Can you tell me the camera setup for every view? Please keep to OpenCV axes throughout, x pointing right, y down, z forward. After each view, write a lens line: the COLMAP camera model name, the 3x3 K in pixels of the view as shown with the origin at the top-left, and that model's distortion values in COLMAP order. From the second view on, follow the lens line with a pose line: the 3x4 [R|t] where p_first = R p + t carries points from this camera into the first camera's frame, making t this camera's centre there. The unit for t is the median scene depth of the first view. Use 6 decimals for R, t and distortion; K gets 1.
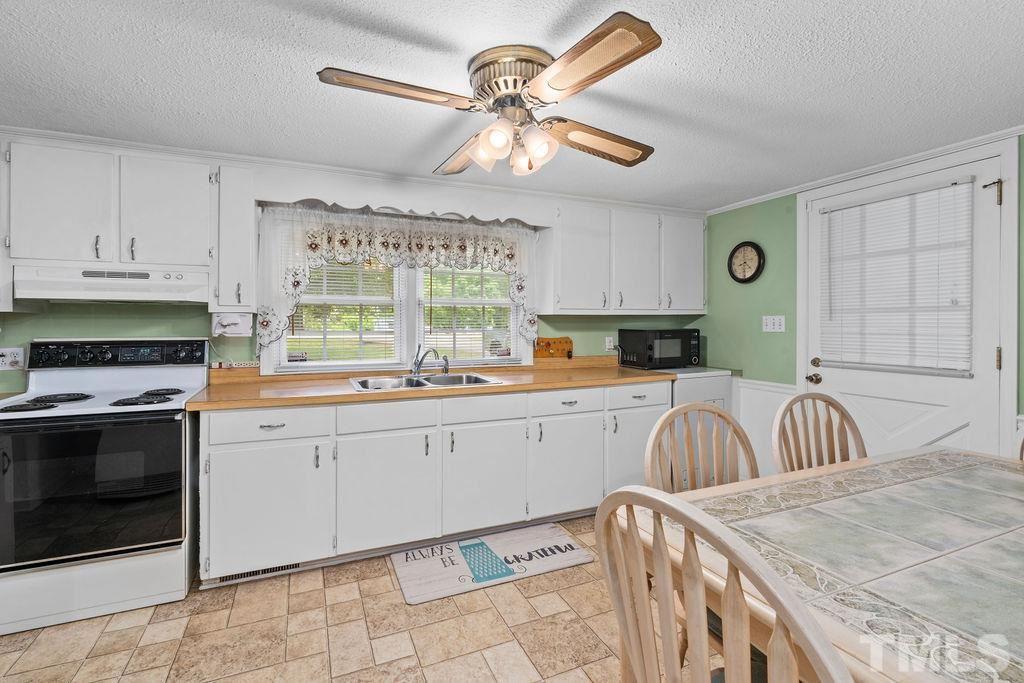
lens RADIAL K [[470.0, 0, 506.2], [0, 470.0, 324.5], [0, 0, 1]] dist [-0.004096, 0.000169]
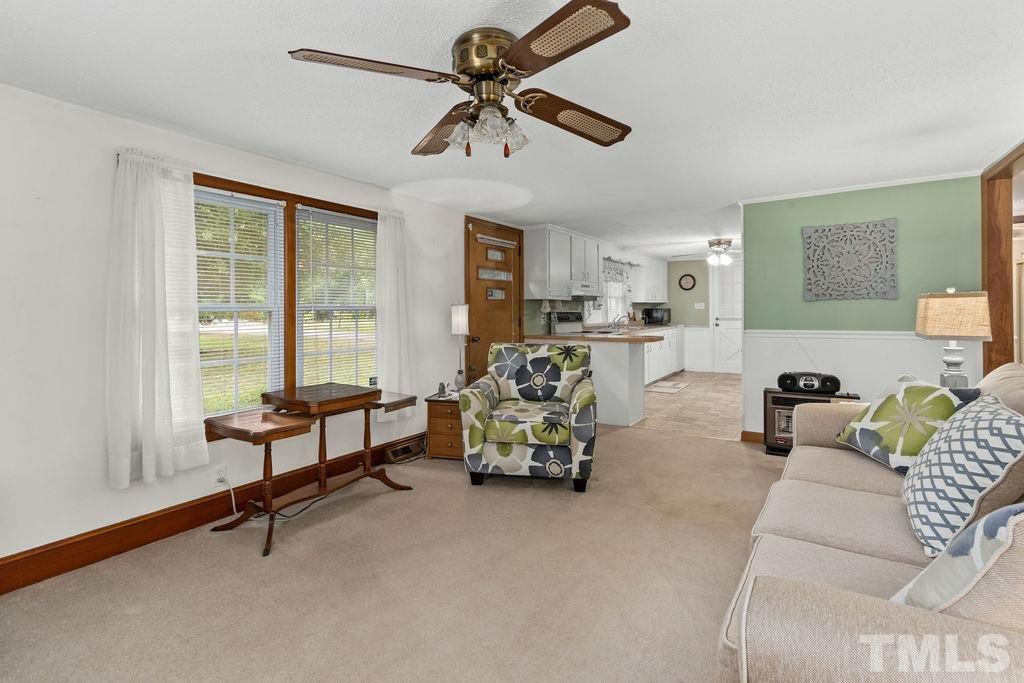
lens RADIAL K [[470.0, 0, 501.3], [0, 470.0, 314.5], [0, 0, 1]] dist [-0.004096, 0.000169]
pose [[0.846451, -0.009323, 0.532385, -2.370824], [0.009734, 0.999951, 0.002035, 0.039627], [-0.532377, 0.003460, 0.846500, -0.873668]]
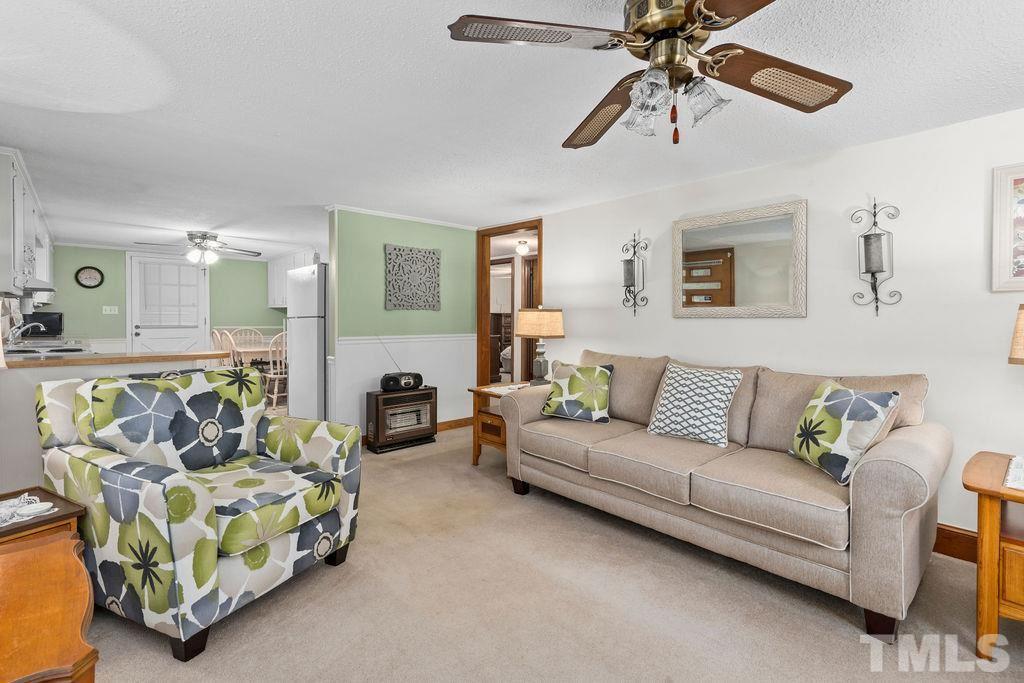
lens RADIAL K [[470.0, 0, 508.3], [0, 470.0, 325.3], [0, 0, 1]] dist [-0.004096, 0.000169]
pose [[-0.313137, -0.017009, 0.949556, -2.491850], [-0.002038, 0.999849, 0.017238, 0.034090], [-0.949706, 0.003463, -0.313125, -0.012334]]
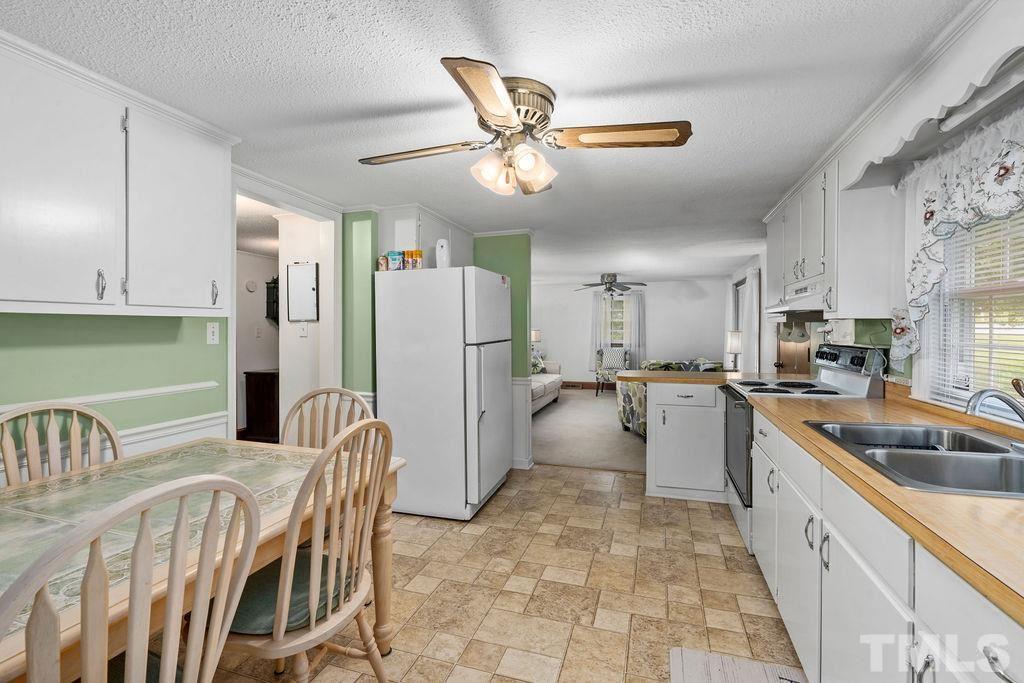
lens RADIAL K [[470.0, 0, 505.8], [0, 470.0, 330.4], [0, 0, 1]] dist [-0.004096, 0.000169]
pose [[-0.666488, 0.001839, -0.745513, 0.543462], [-0.001605, 0.999991, 0.003902, -0.006382], [0.745514, 0.003797, -0.666480, 1.109828]]
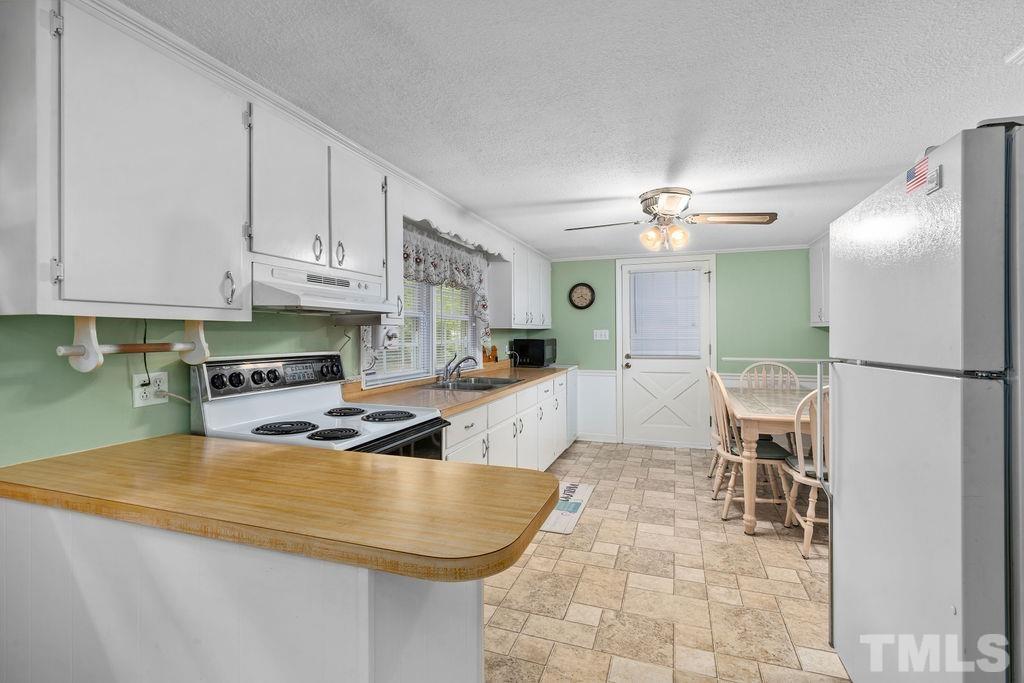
lens RADIAL K [[470.0, 0, 514.8], [0, 470.0, 336.3], [0, 0, 1]] dist [-0.004096, 0.000169]
pose [[0.677695, -0.005628, 0.735322, -1.109315], [0.006346, 0.999978, 0.001805, -0.001781], [-0.735316, 0.003443, 0.677716, 0.131368]]
